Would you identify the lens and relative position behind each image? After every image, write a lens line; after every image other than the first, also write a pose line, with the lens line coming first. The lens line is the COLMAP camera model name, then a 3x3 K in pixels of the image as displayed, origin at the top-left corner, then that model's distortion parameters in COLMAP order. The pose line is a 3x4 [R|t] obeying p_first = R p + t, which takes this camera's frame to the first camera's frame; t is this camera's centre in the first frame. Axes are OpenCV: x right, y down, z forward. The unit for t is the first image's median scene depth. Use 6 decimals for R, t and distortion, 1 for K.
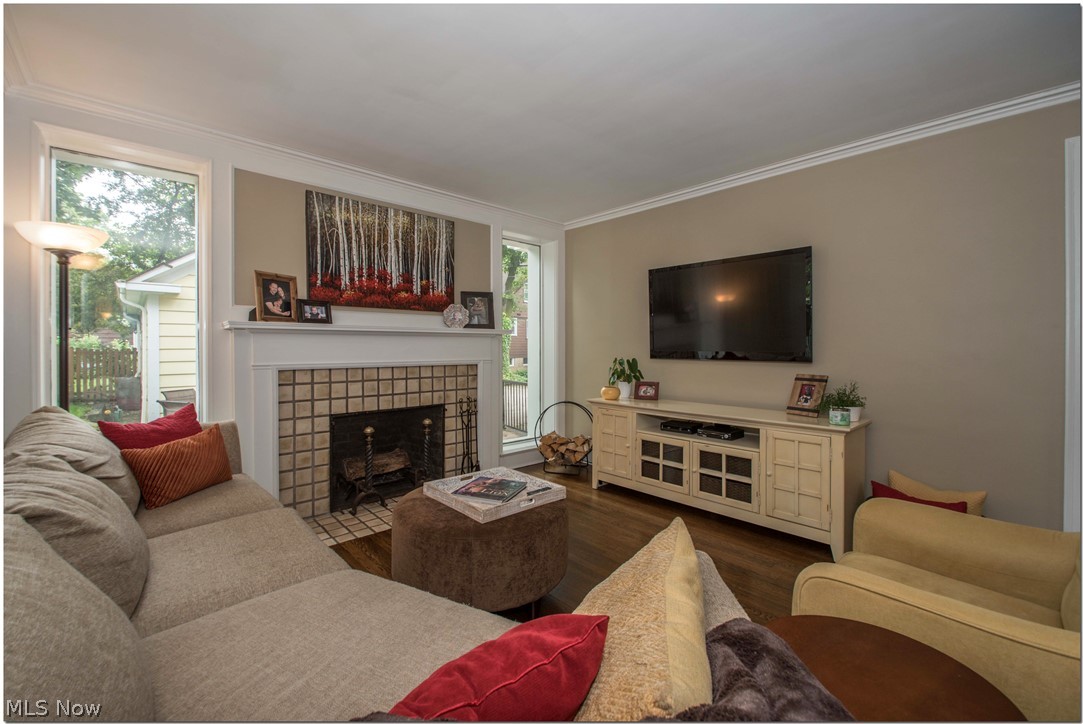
lens RADIAL K [[483.3, 0, 541.5], [0, 483.3, 362.0], [0, 0, 1]] dist [0.004006, 0.000024]
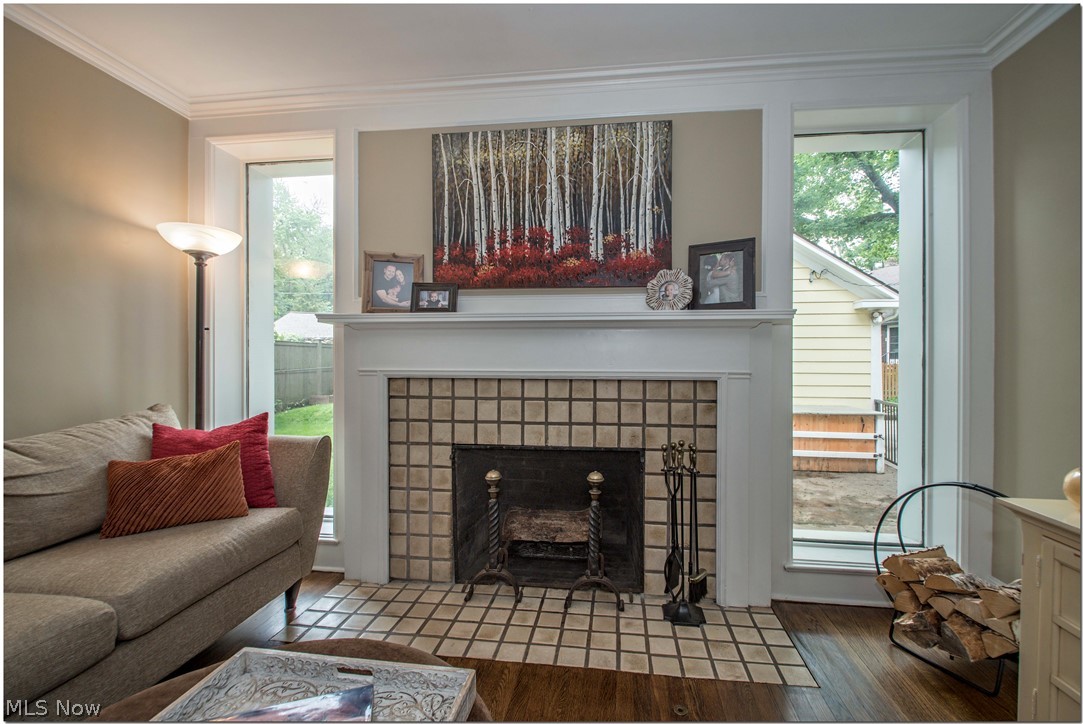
lens RADIAL K [[483.3, 0, 541.5], [0, 483.3, 362.0], [0, 0, 1]] dist [0.004006, 0.000024]
pose [[0.628638, 0.008156, -0.777655, 0.179473], [-0.027110, 0.999567, -0.011432, -0.004879], [0.777225, 0.028269, 0.628587, 0.620813]]
